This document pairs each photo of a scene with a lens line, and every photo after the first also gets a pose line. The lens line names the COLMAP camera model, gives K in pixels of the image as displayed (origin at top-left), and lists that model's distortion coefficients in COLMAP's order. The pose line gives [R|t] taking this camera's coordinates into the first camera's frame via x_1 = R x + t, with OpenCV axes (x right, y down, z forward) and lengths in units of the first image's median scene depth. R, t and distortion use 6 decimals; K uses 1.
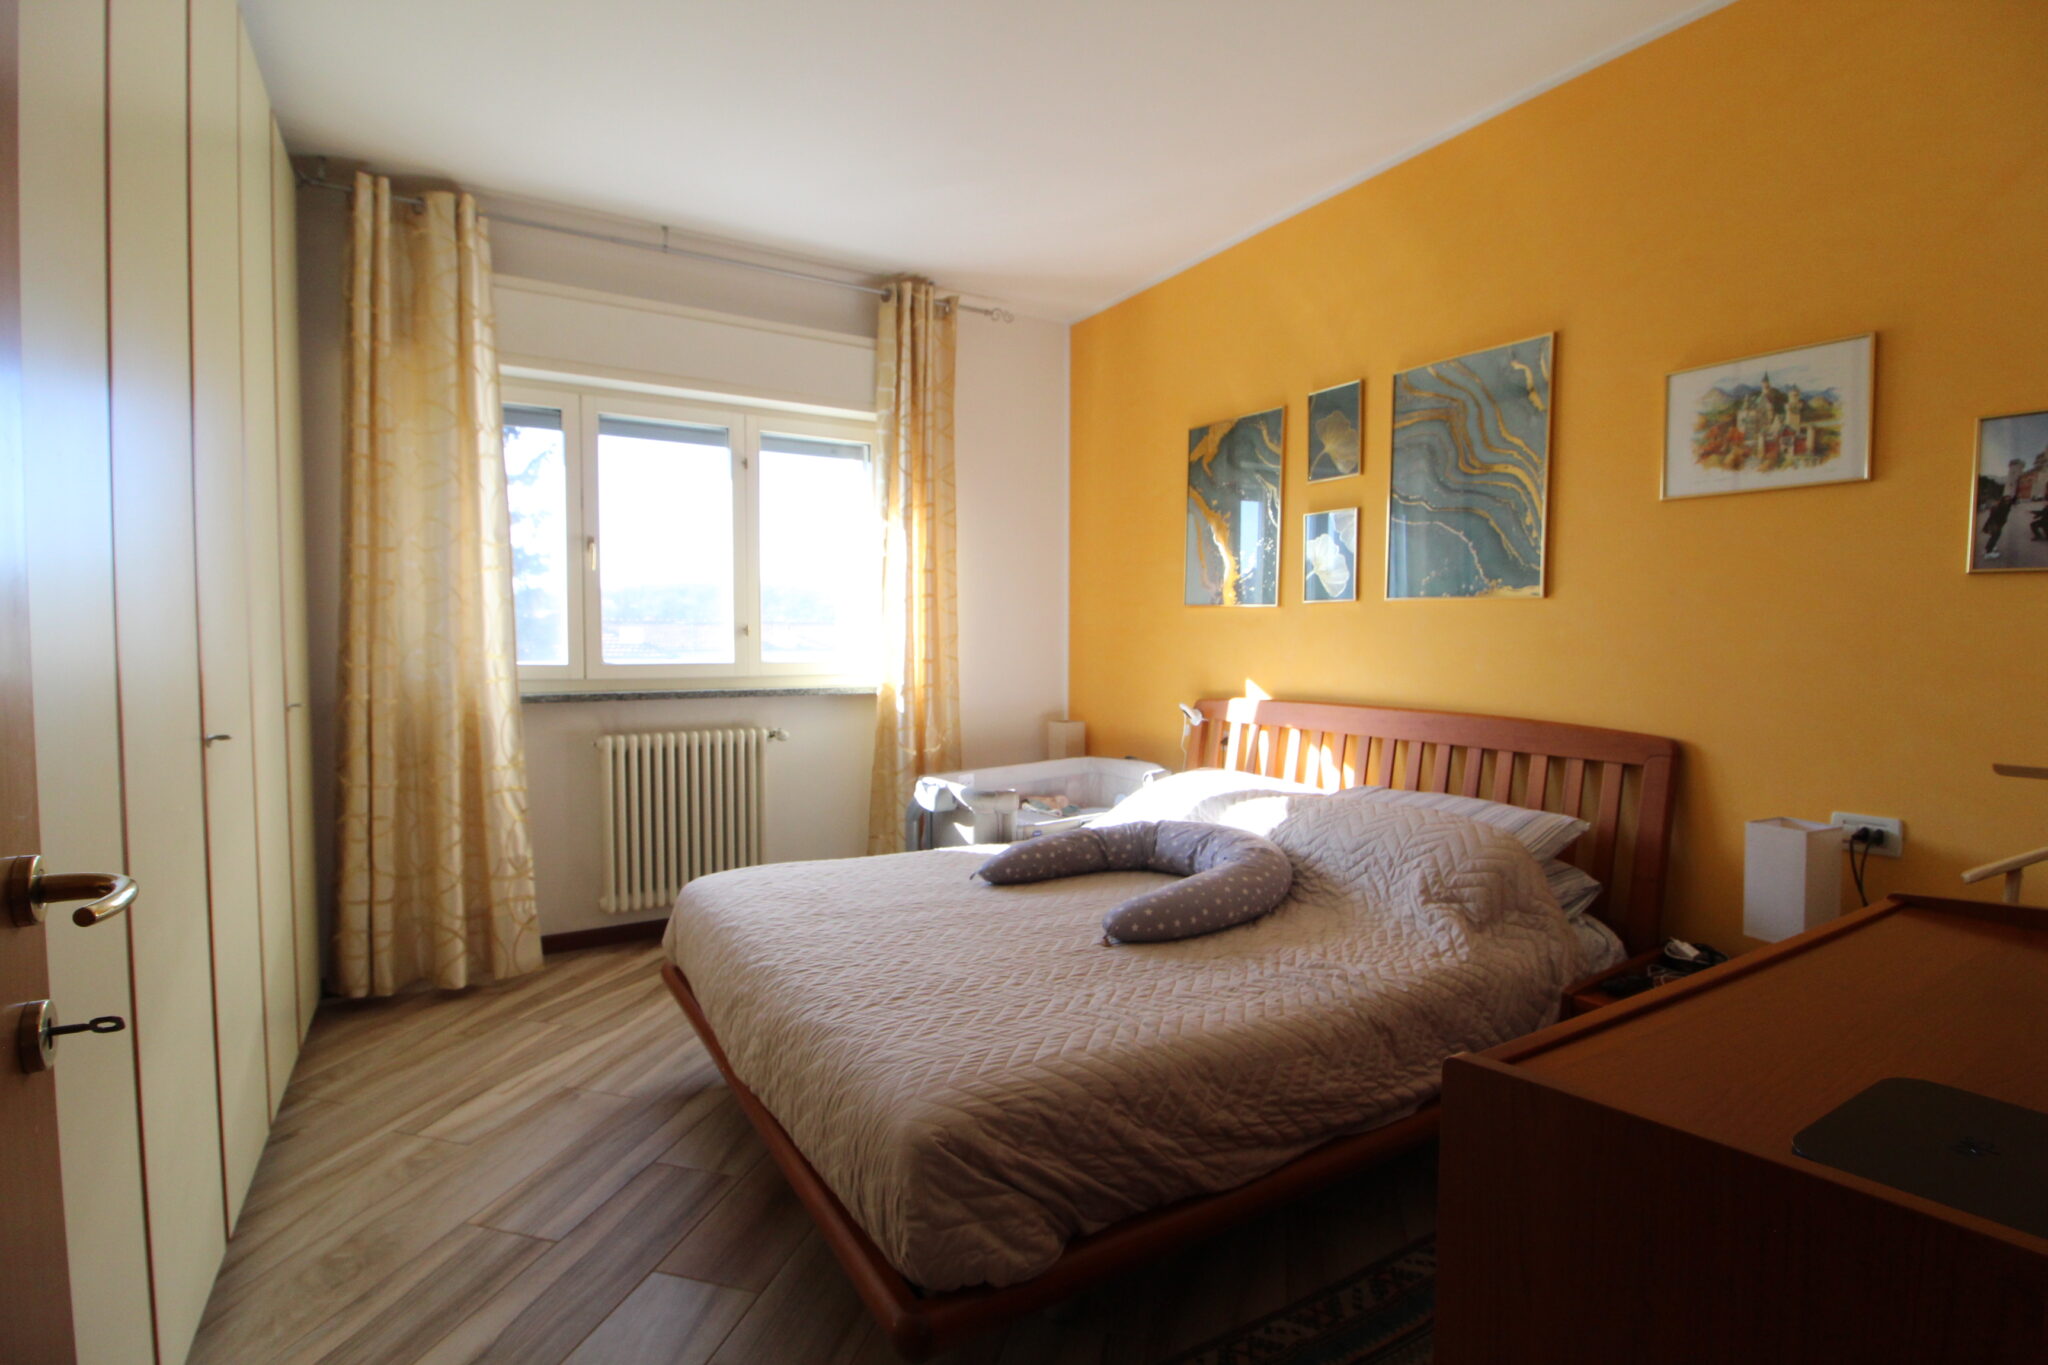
lens RADIAL K [[958.0, 0, 1024.4], [0, 958.0, 671.9], [0, 0, 1]] dist [-0.004867, -0.009982]
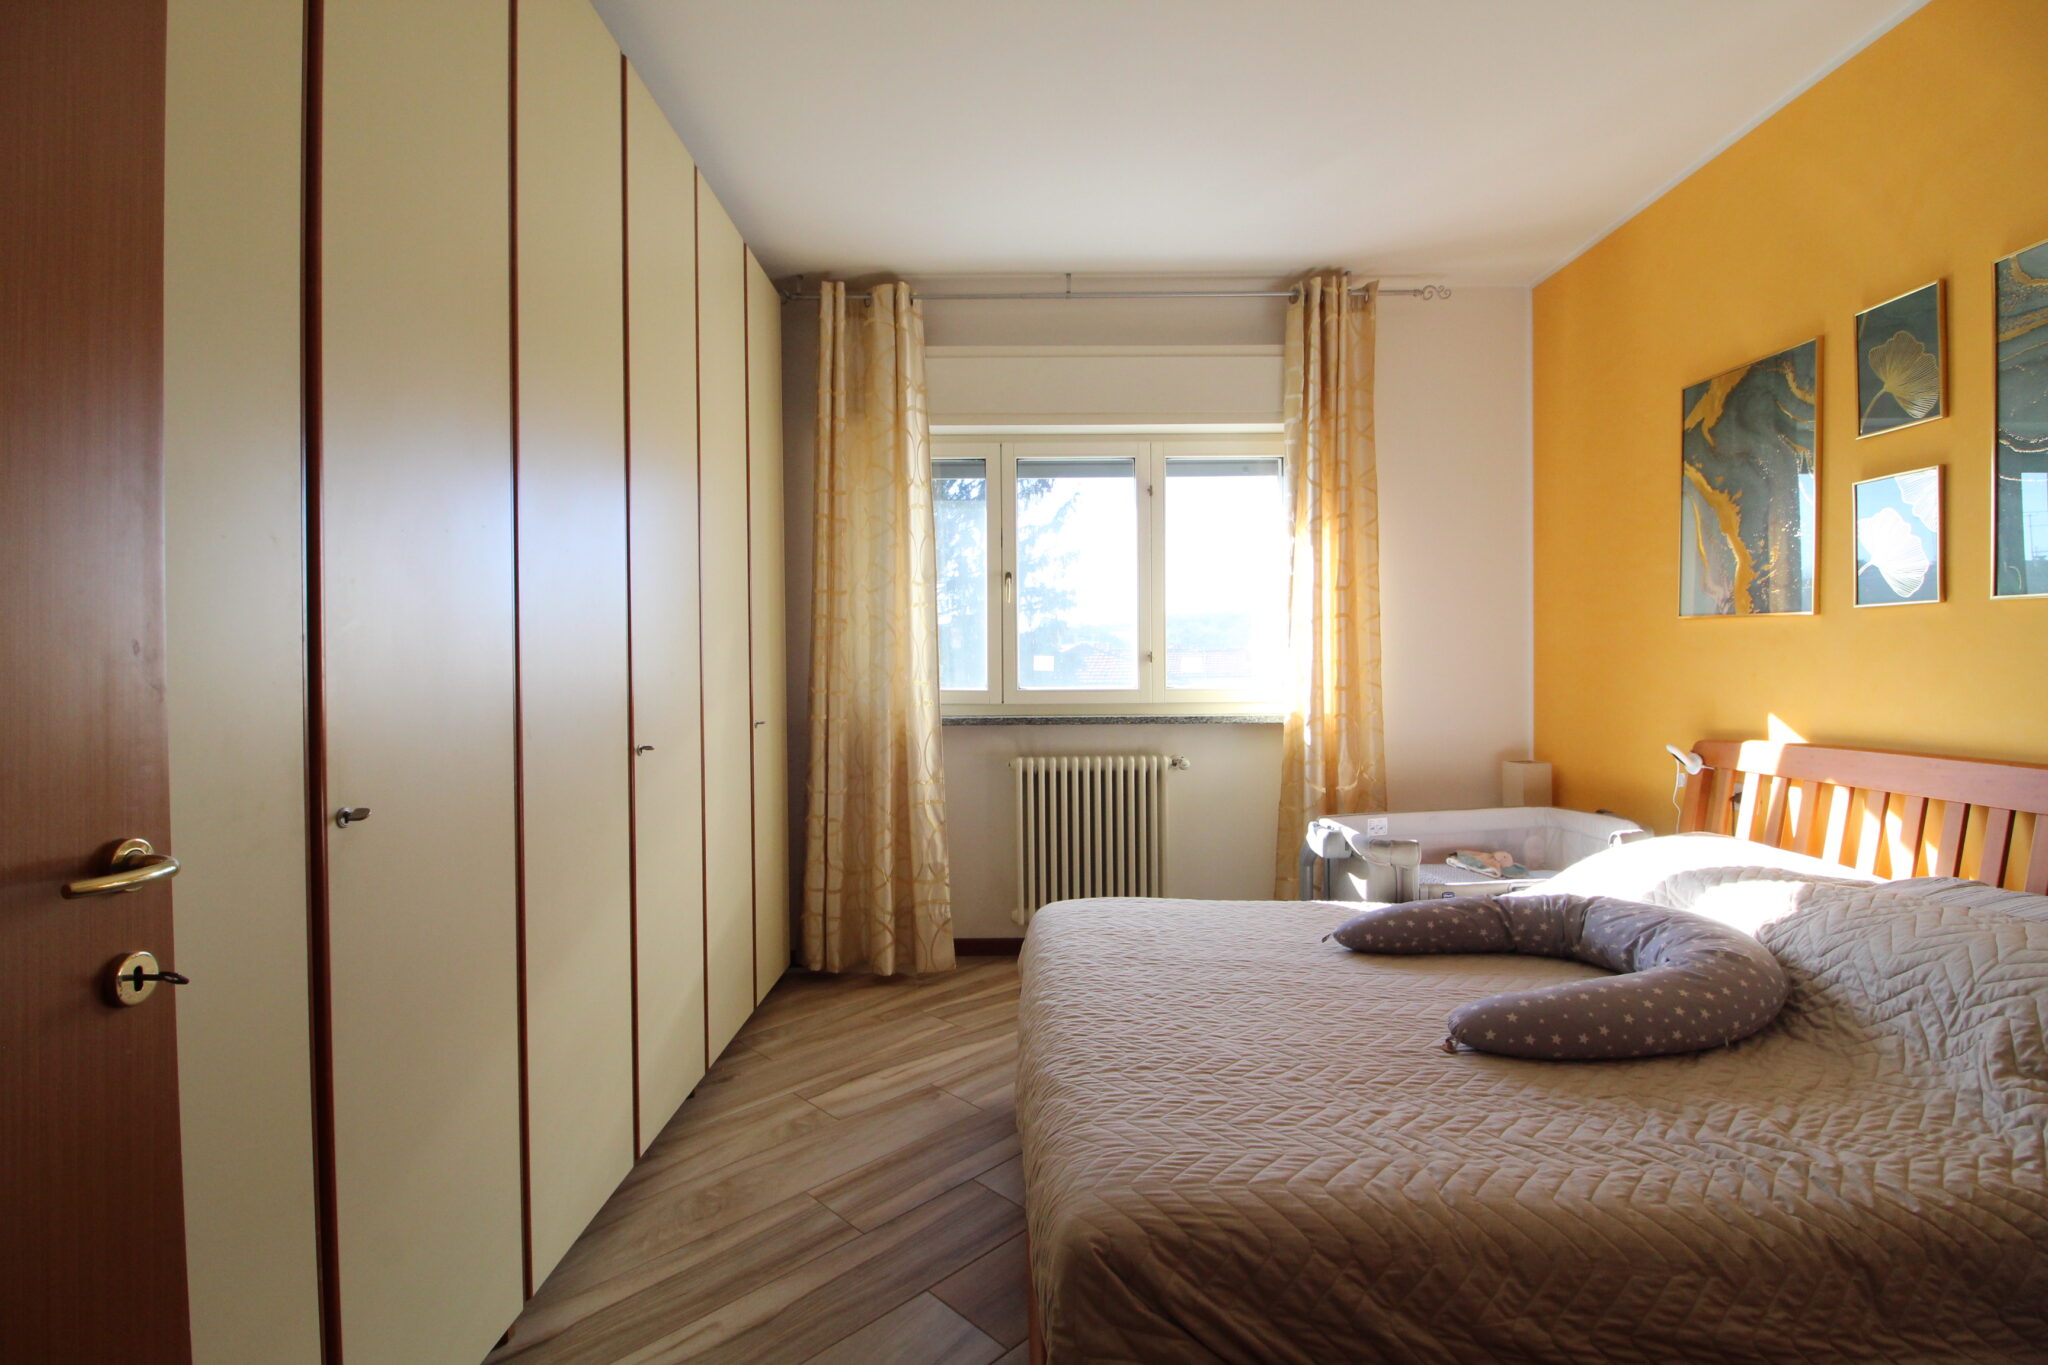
lens RADIAL K [[958.0, 0, 1011.2], [0, 958.0, 669.8], [0, 0, 1]] dist [-0.004867, -0.009982]
pose [[0.860421, -0.006604, -0.509541, 0.120411], [-0.008564, 0.999587, -0.027417, -0.002045], [0.509512, 0.027954, 0.860009, 0.089571]]
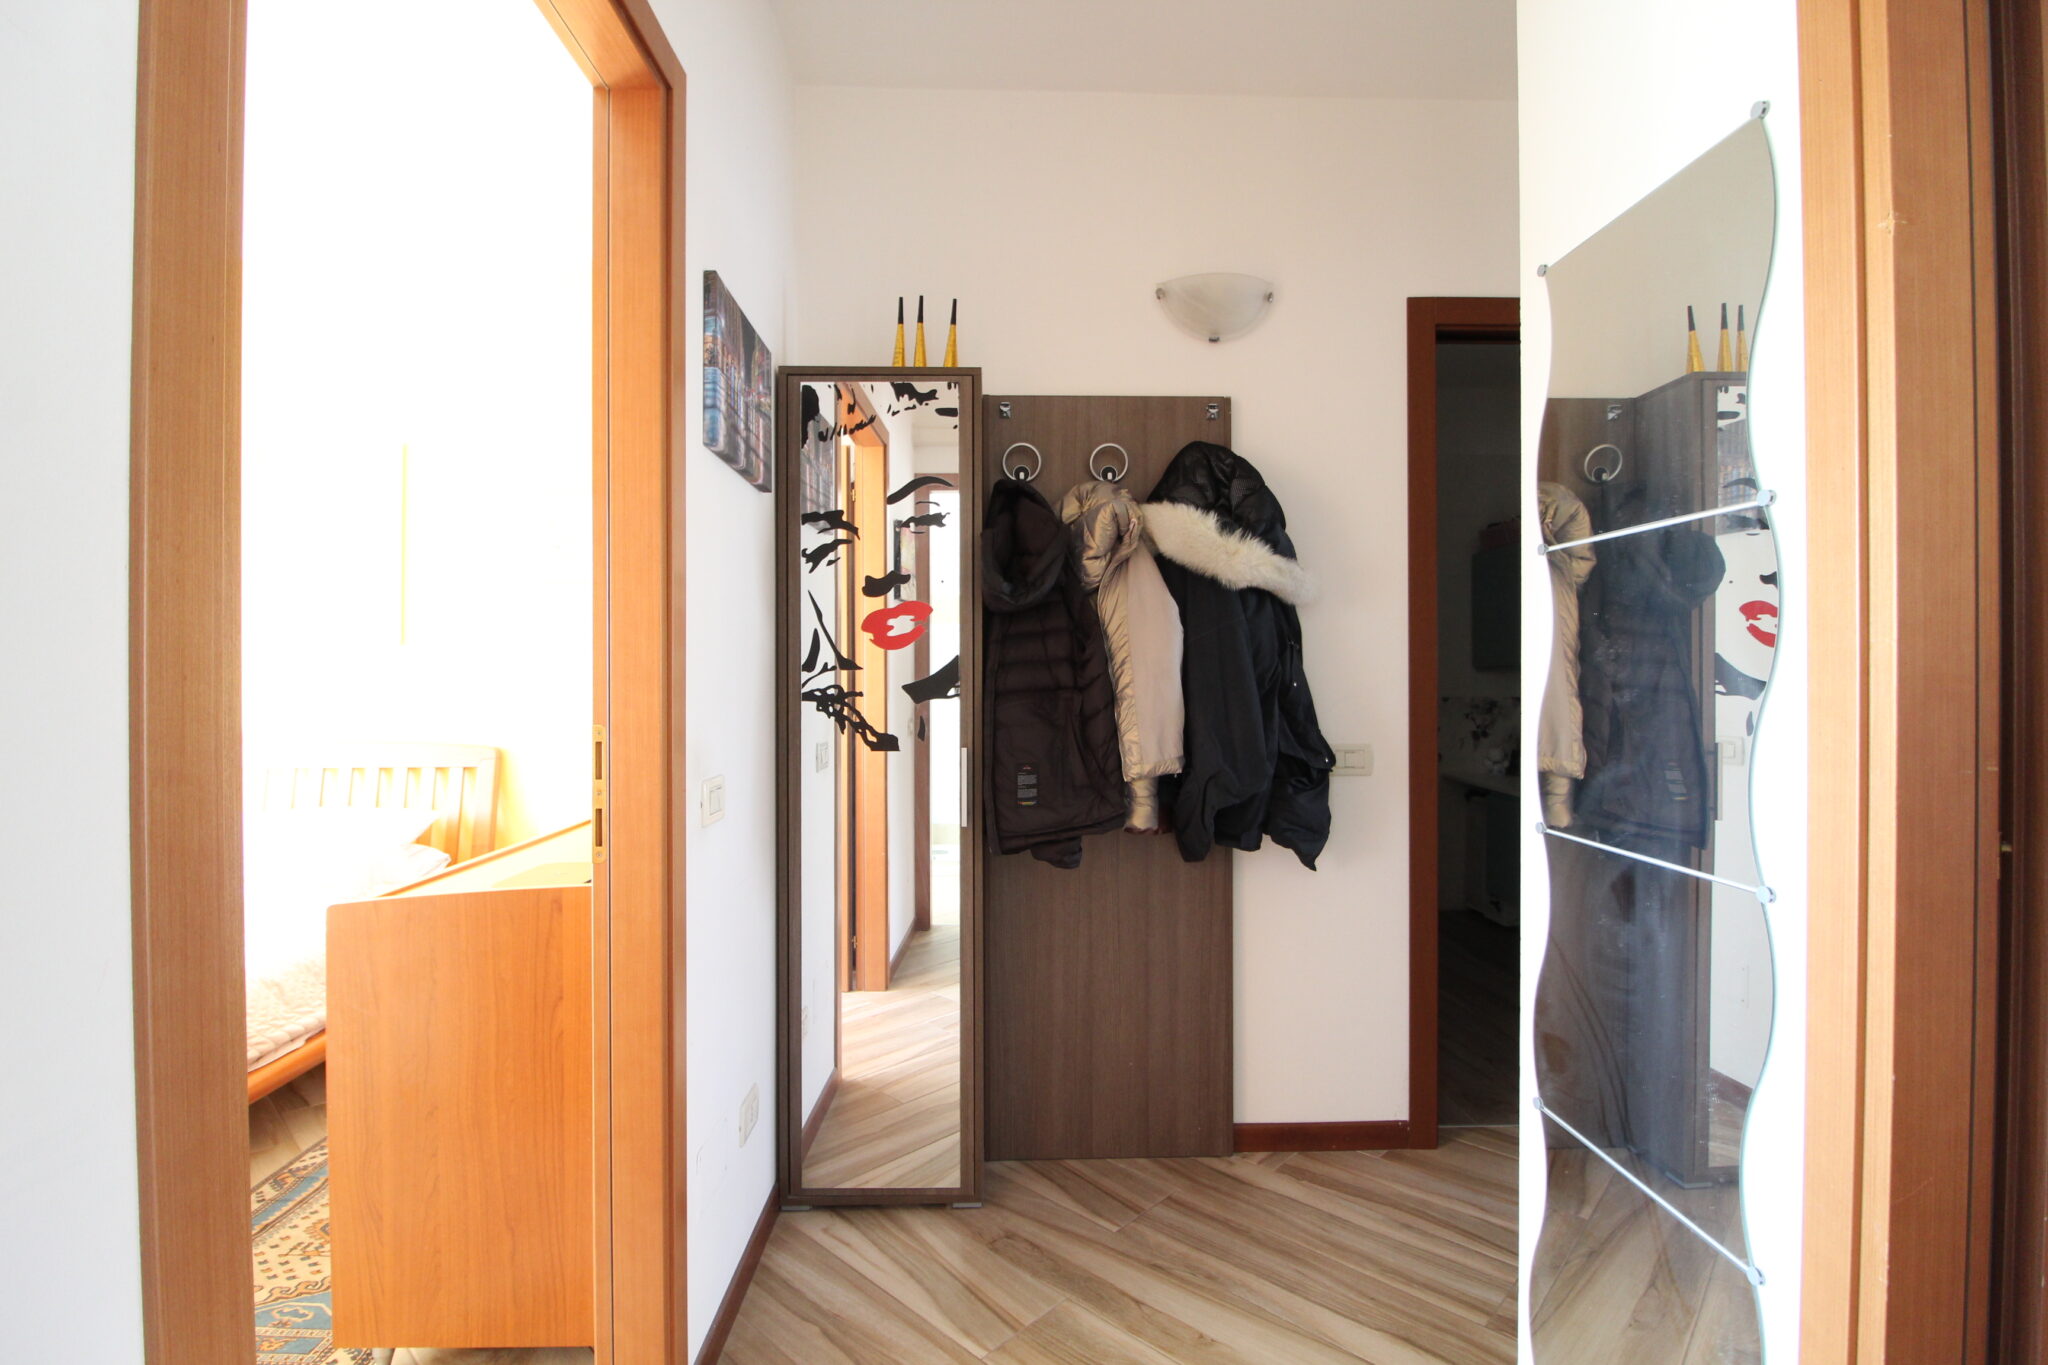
lens RADIAL K [[958.0, 0, 1021.4], [0, 958.0, 679.1], [0, 0, 1]] dist [-0.004867, -0.009982]
pose [[0.488169, -0.008687, 0.872706, -0.135022], [0.036483, 0.999280, -0.010461, 0.010113], [-0.871986, 0.036946, 0.488134, -0.284349]]
